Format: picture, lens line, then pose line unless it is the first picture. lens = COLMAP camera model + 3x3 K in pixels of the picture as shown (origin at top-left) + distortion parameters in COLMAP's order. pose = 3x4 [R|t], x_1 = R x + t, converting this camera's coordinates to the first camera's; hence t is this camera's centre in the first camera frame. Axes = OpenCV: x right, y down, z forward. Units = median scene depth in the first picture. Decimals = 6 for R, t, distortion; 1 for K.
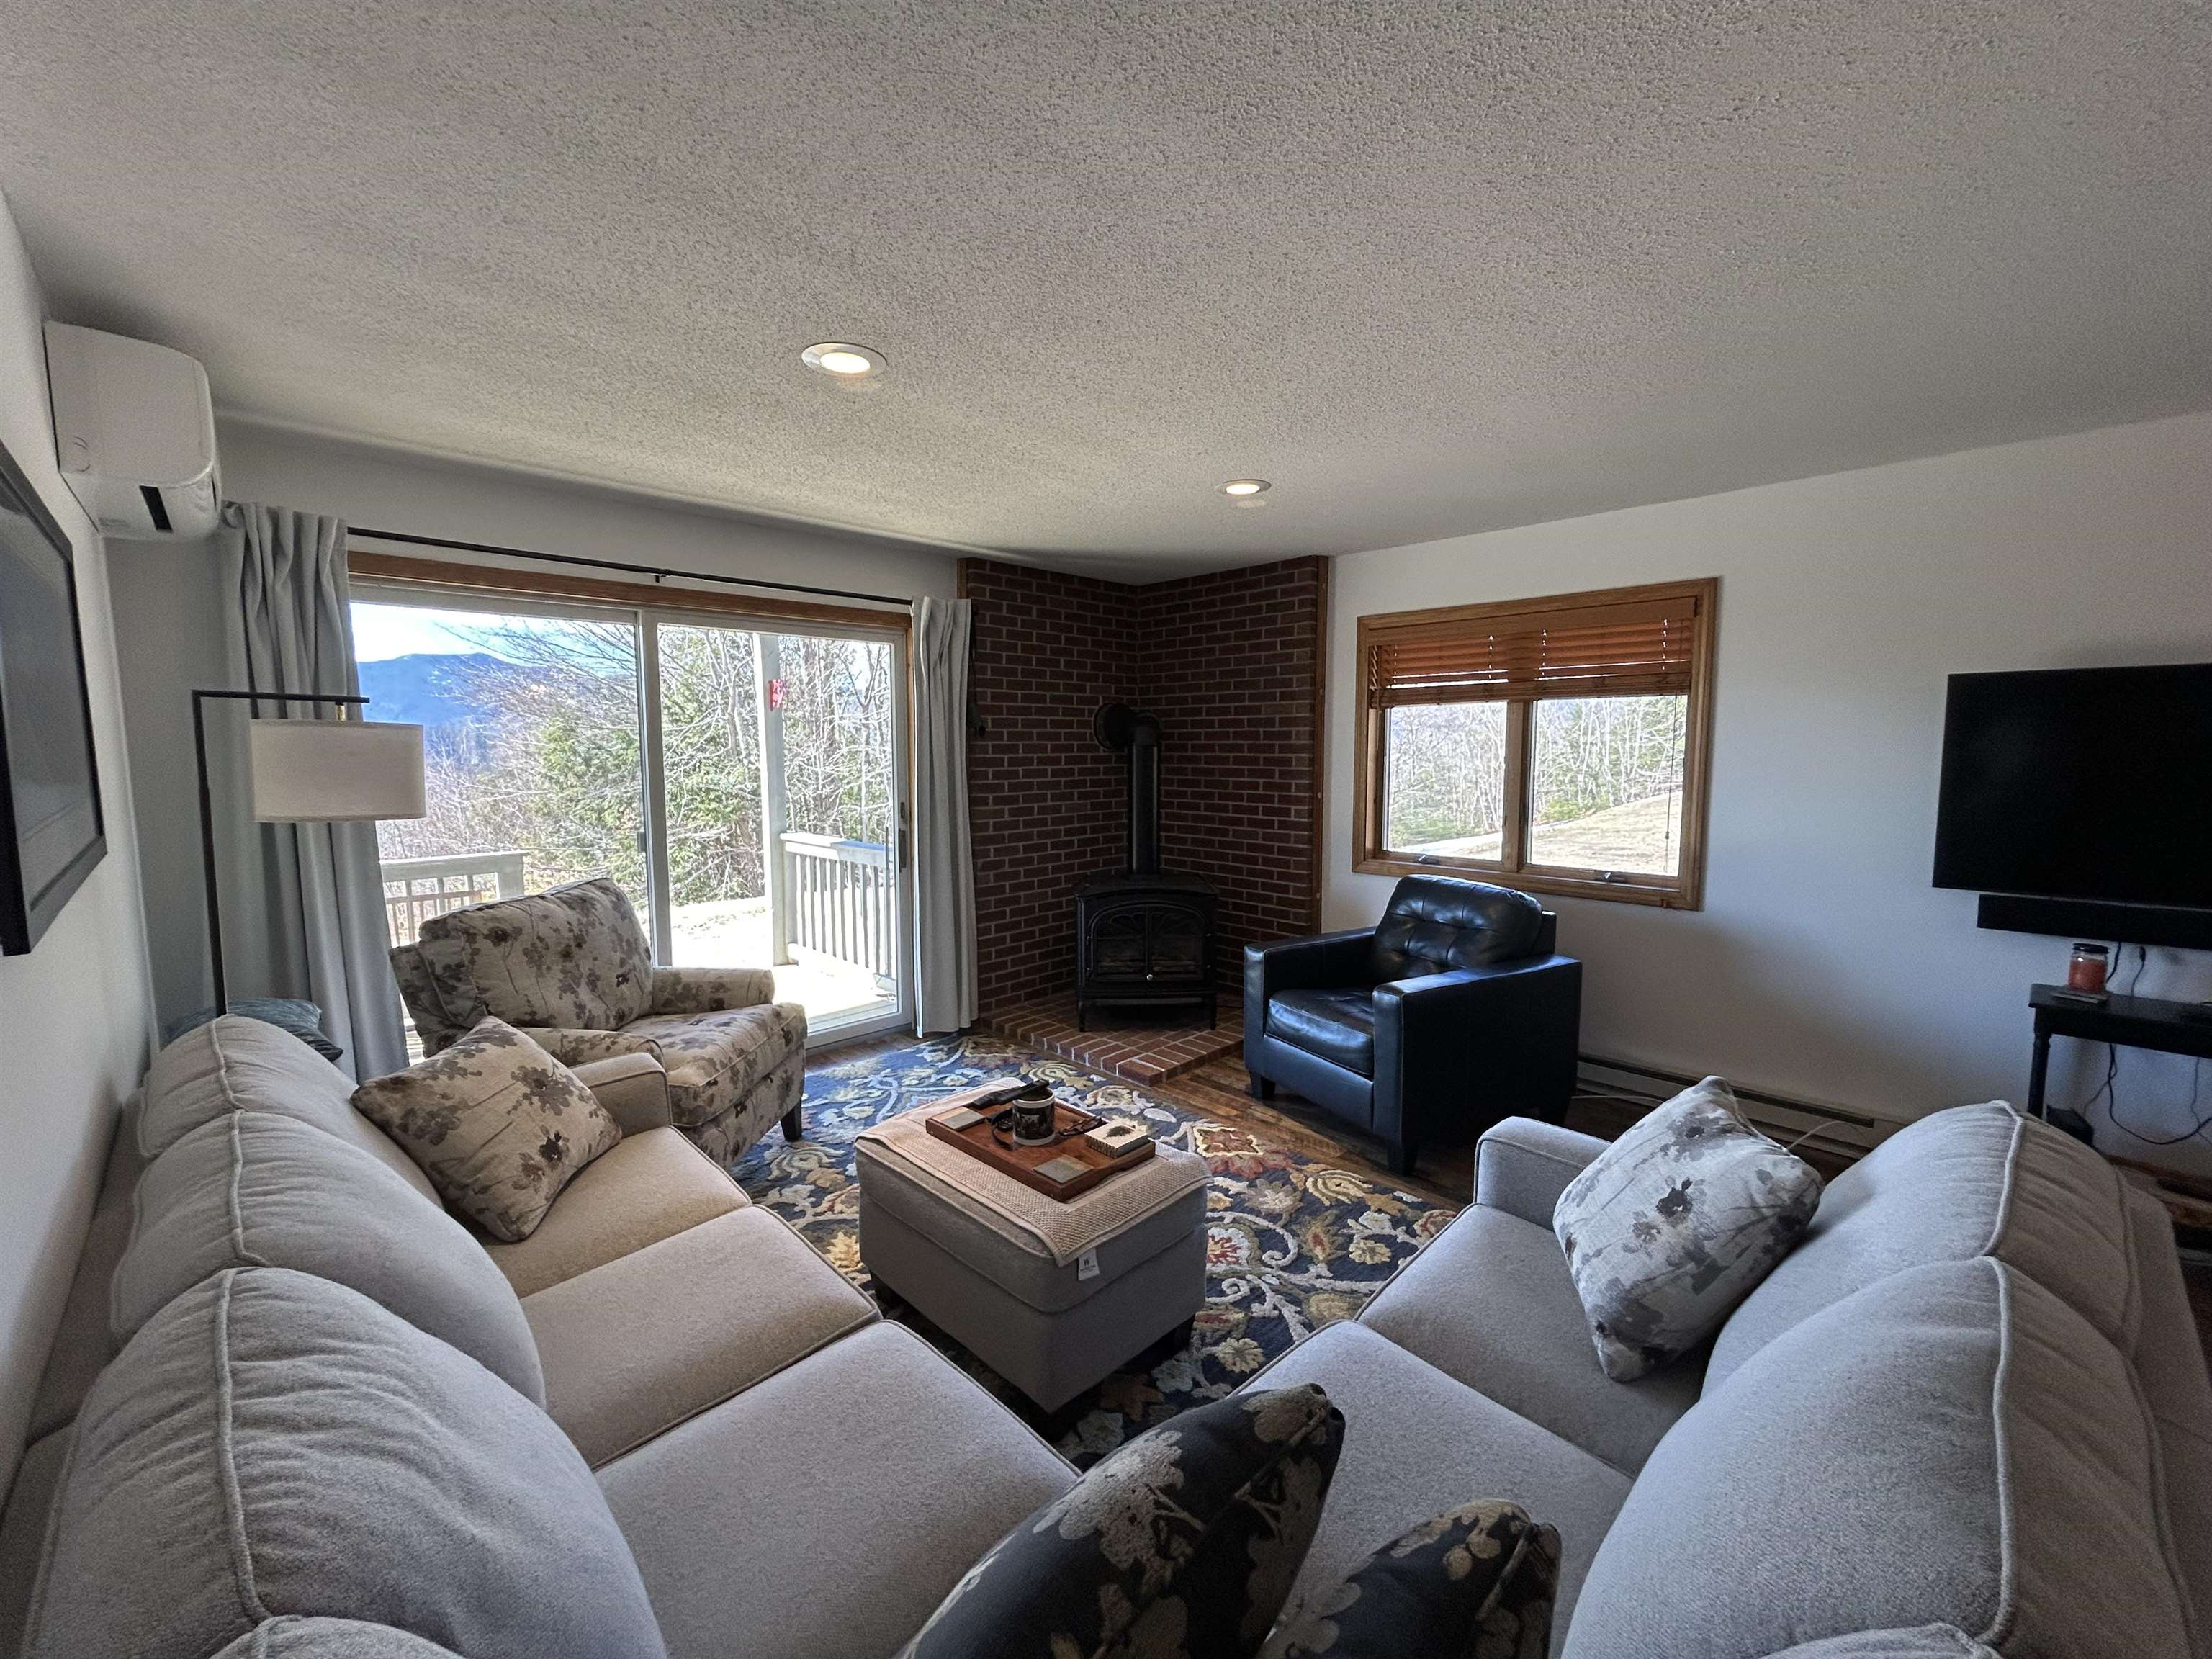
lens RADIAL K [[894.3, 0, 1103.9], [0, 894.3, 824.9], [0, 0, 1]] dist [-0.001764, 0.001043]
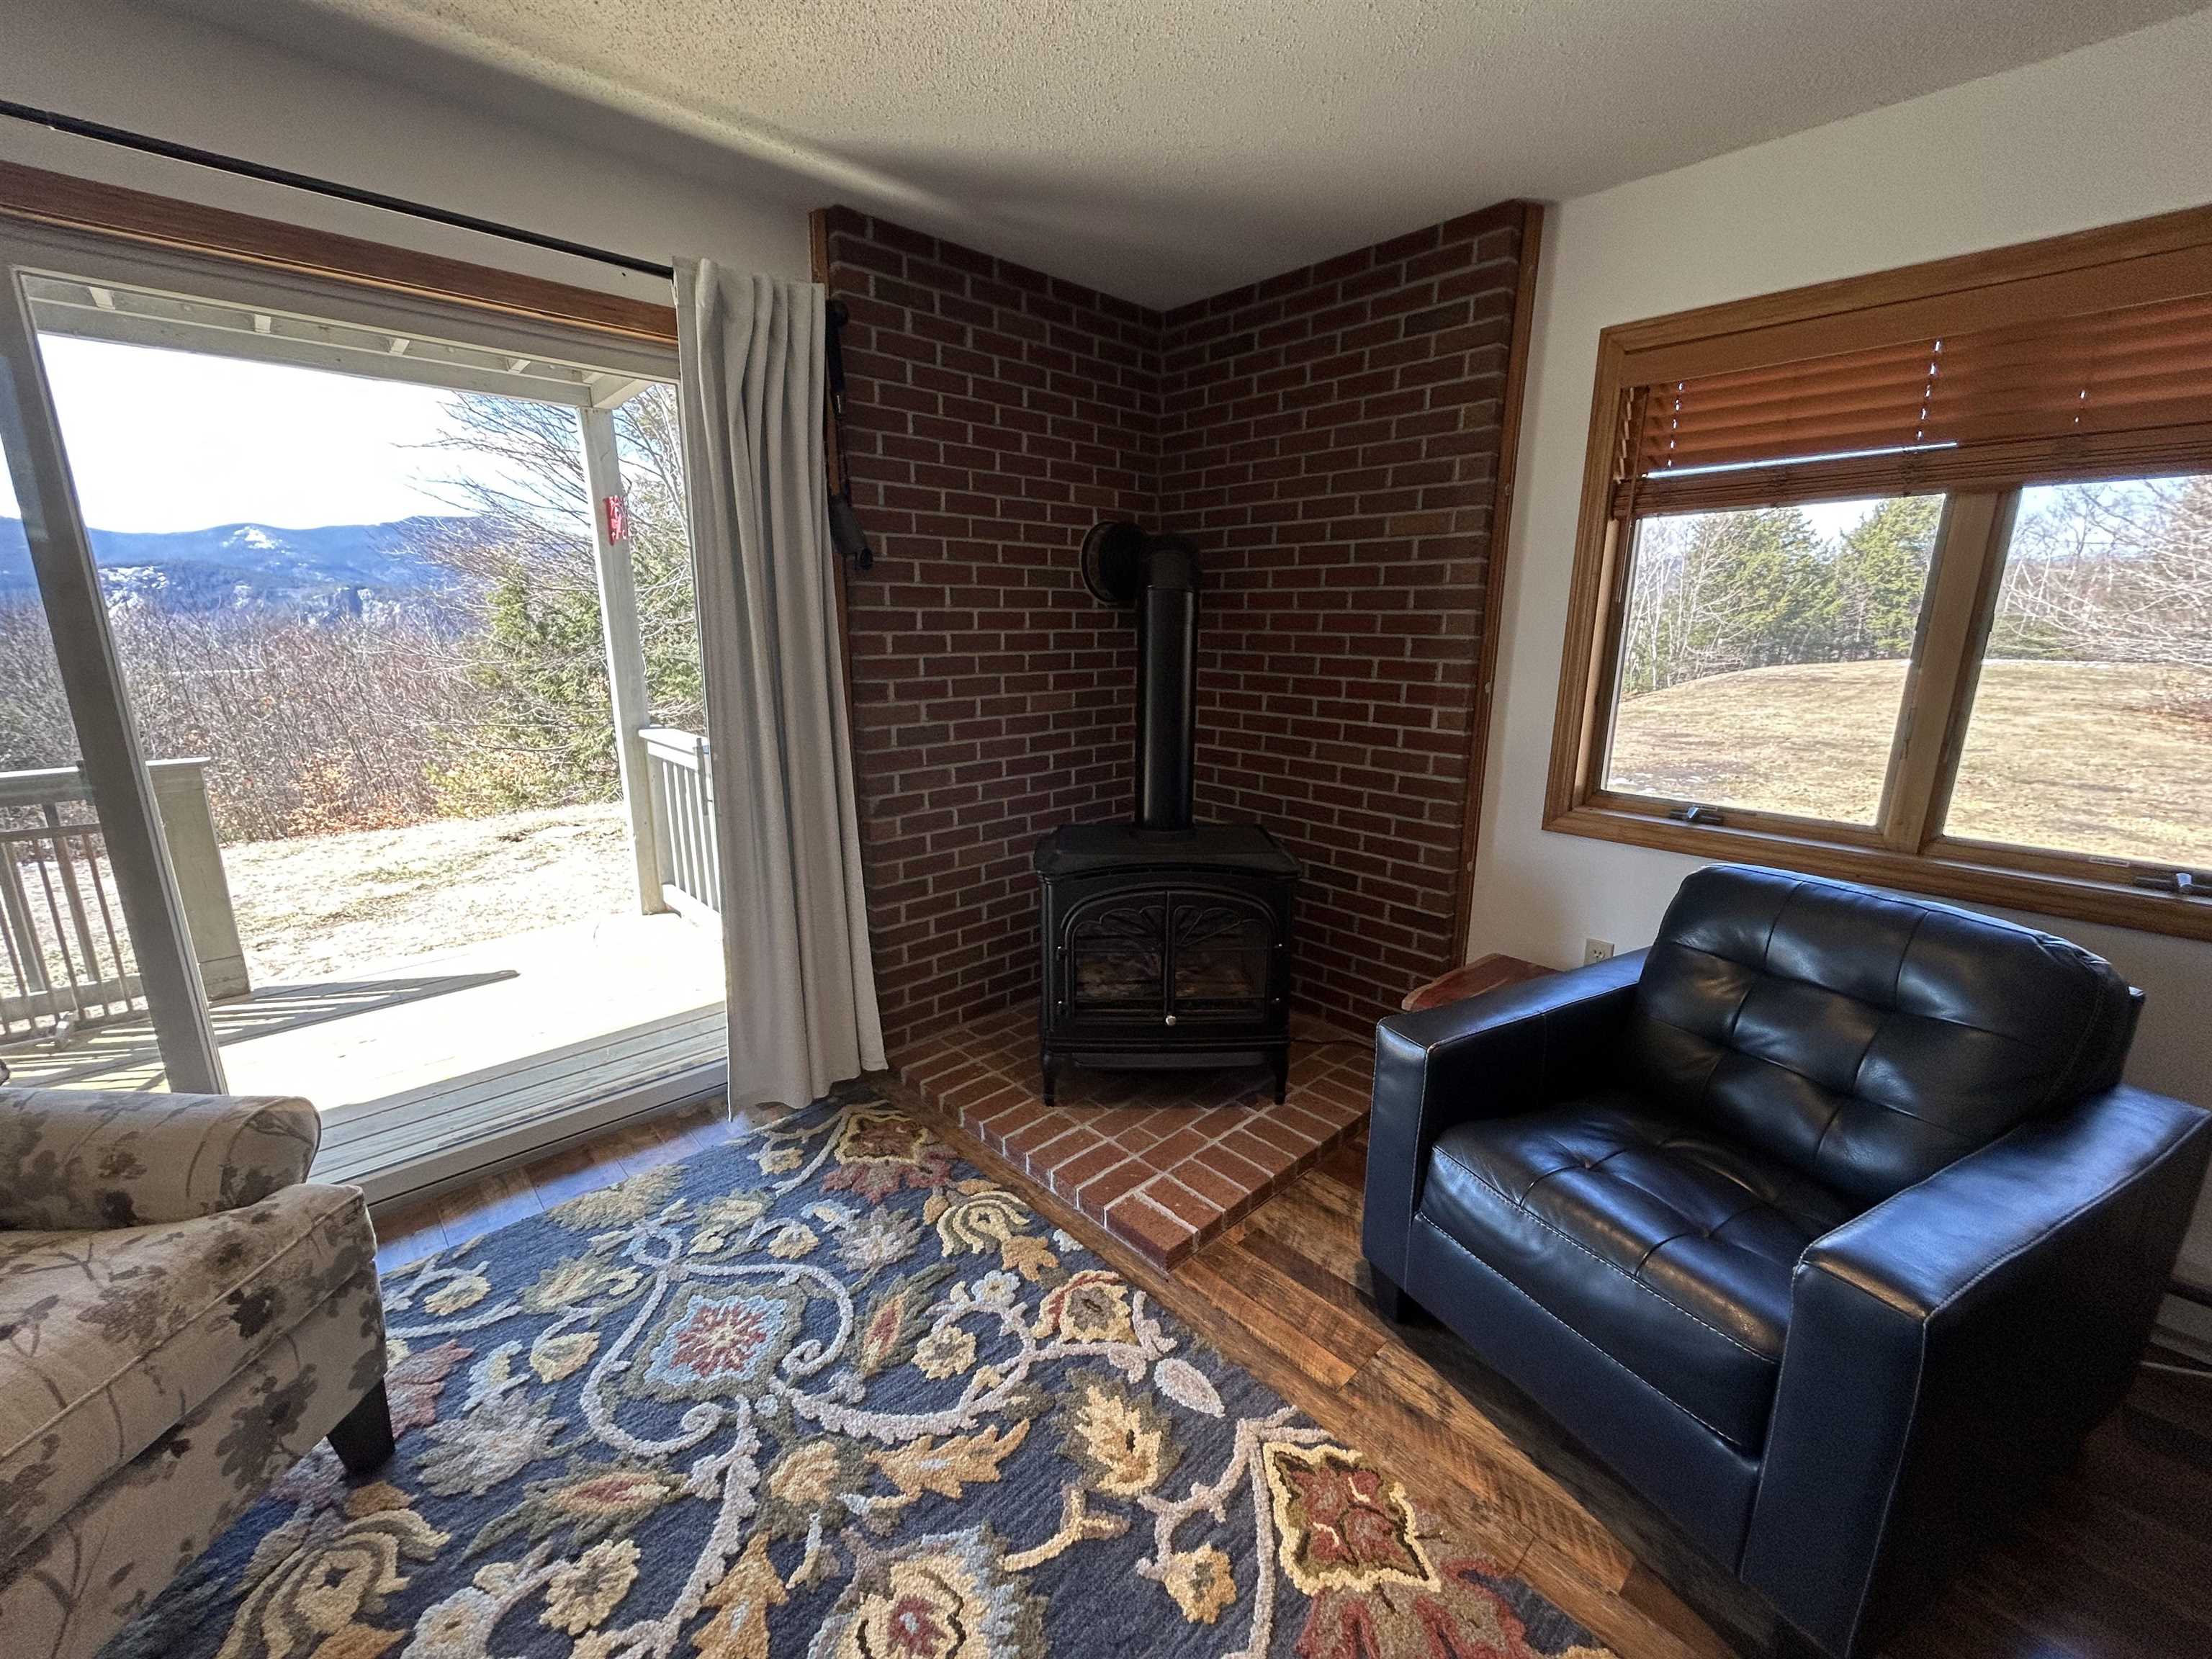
lens RADIAL K [[894.3, 0, 1104.6], [0, 894.3, 828.0], [0, 0, 1]] dist [-0.001764, 0.001043]
pose [[0.999749, 0.012441, -0.018642, 0.020854], [-0.009665, 0.989789, 0.142211, -0.027050], [0.020221, -0.141995, 0.989661, 0.506147]]
